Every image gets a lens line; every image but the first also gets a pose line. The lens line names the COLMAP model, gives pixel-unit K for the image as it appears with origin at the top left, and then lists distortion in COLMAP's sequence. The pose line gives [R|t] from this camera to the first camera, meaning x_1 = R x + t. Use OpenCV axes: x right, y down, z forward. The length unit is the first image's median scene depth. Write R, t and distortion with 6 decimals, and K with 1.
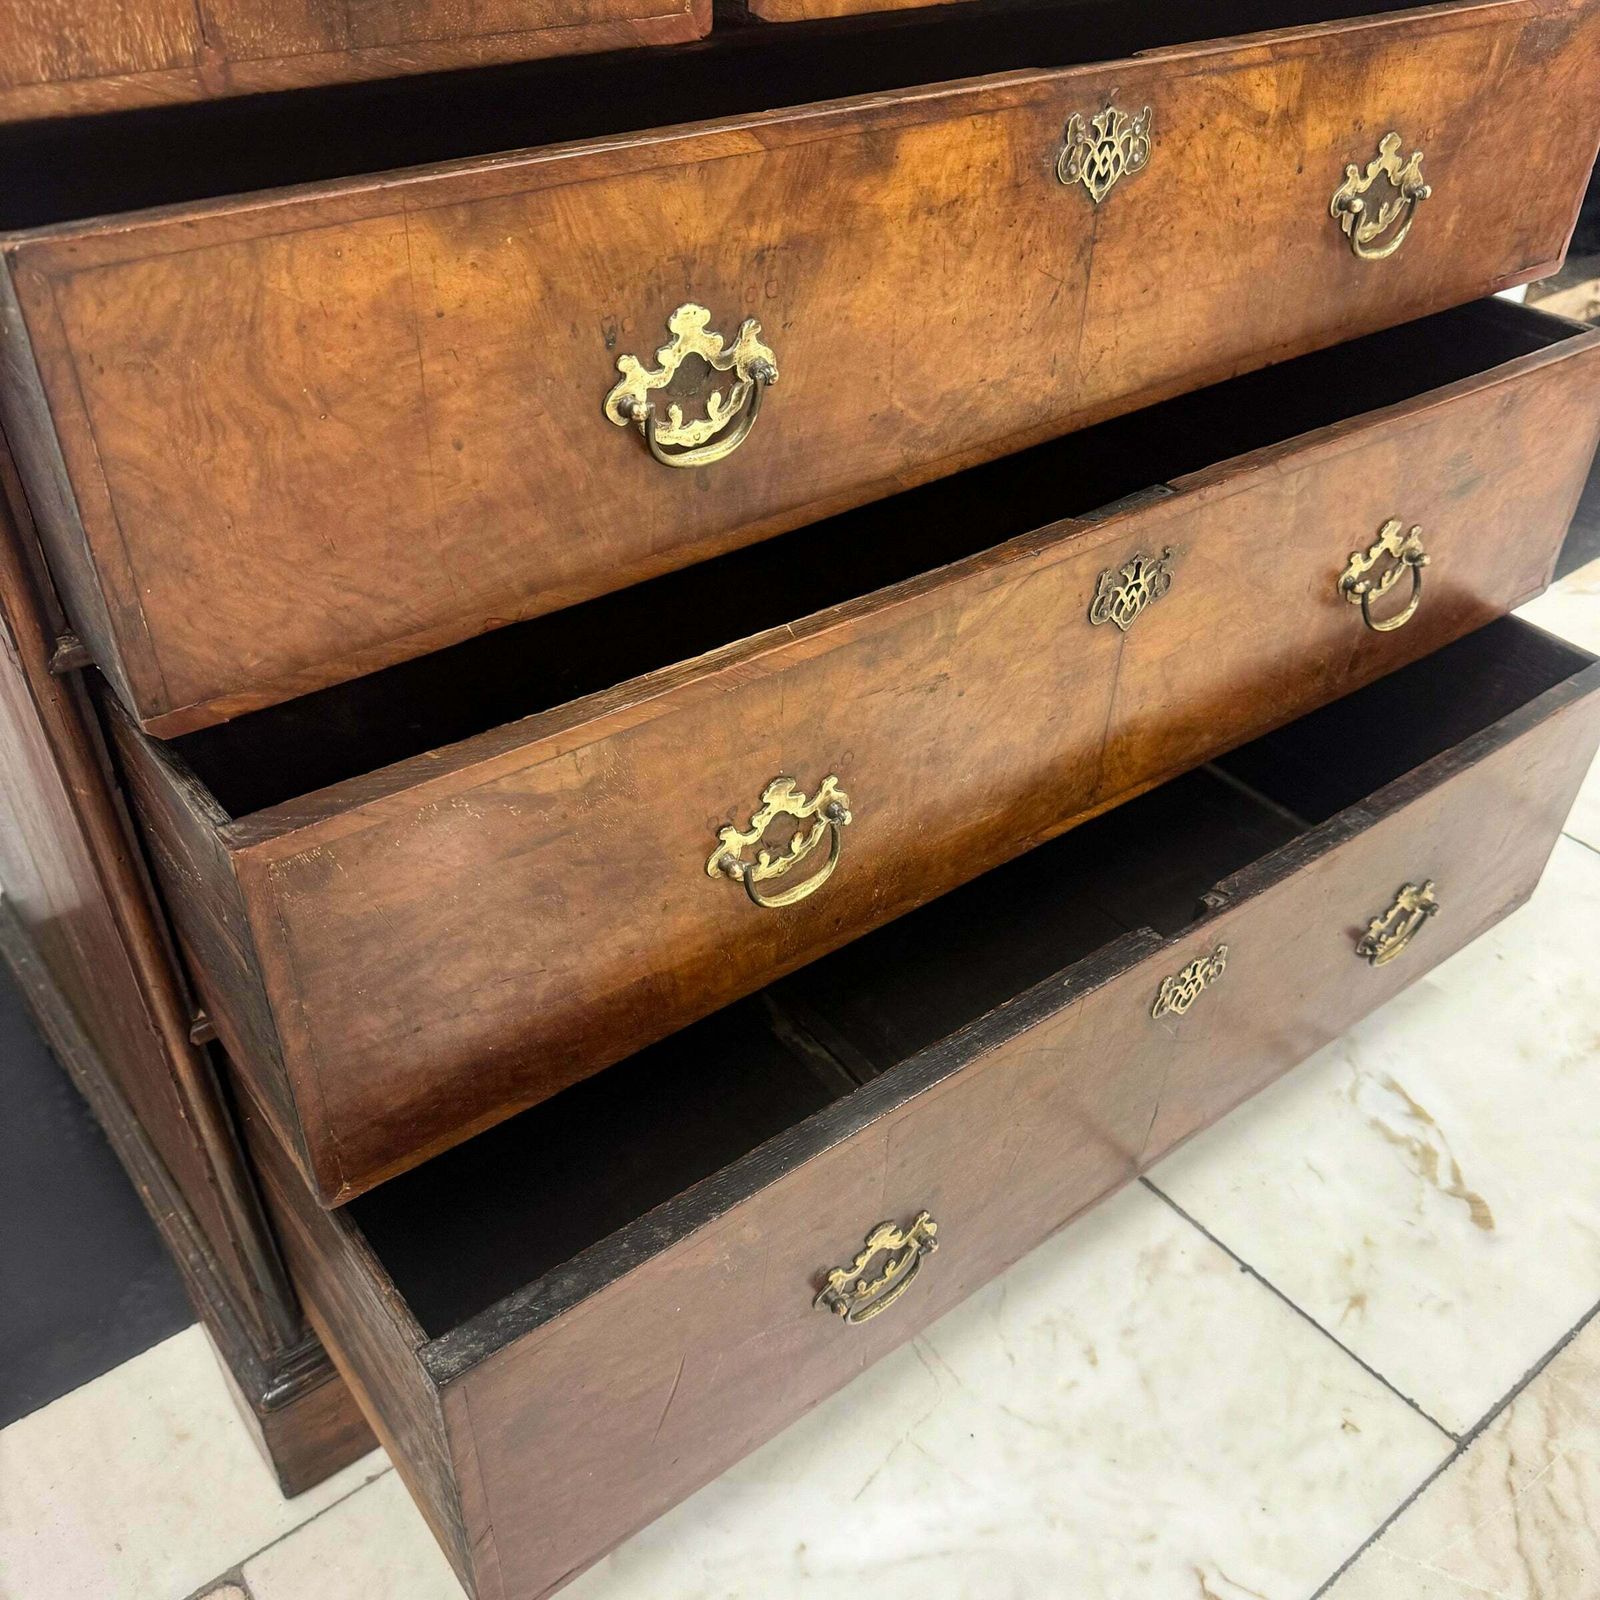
lens RADIAL K [[1492.1, 0, 789.2], [0, 1492.1, 811.6], [0, 0, 1]] dist [0.122960, -0.223778]
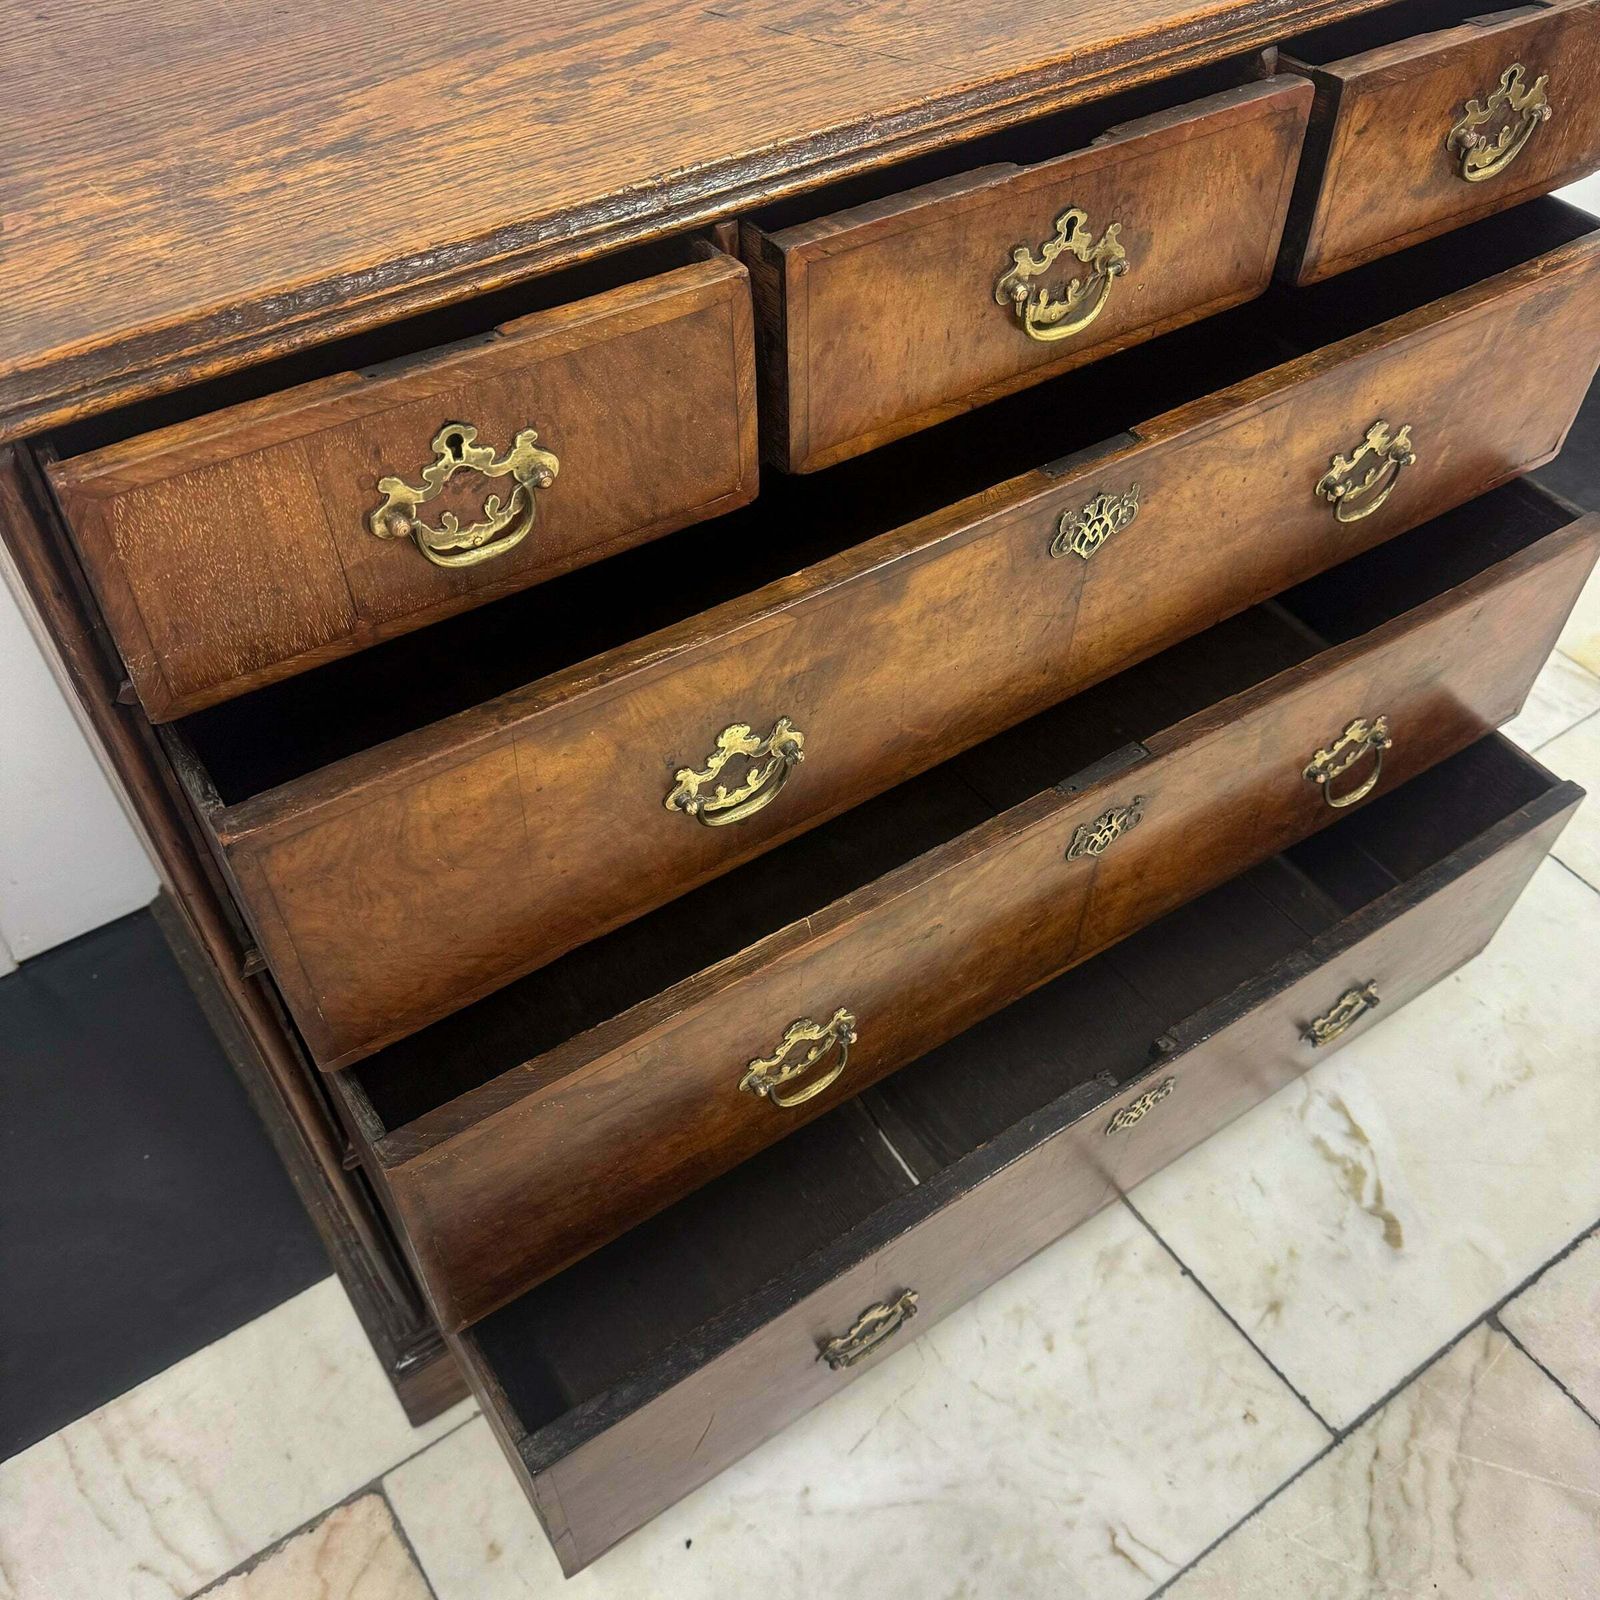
lens RADIAL K [[1482.6, 0, 785.5], [0, 1482.6, 809.4], [0, 0, 1]] dist [0.175201, -0.370897]
pose [[0.997804, 0.045172, -0.048438, 0.030569], [-0.034570, 0.979008, 0.200870, -0.387903], [0.056495, -0.198755, 0.978420, -0.170450]]
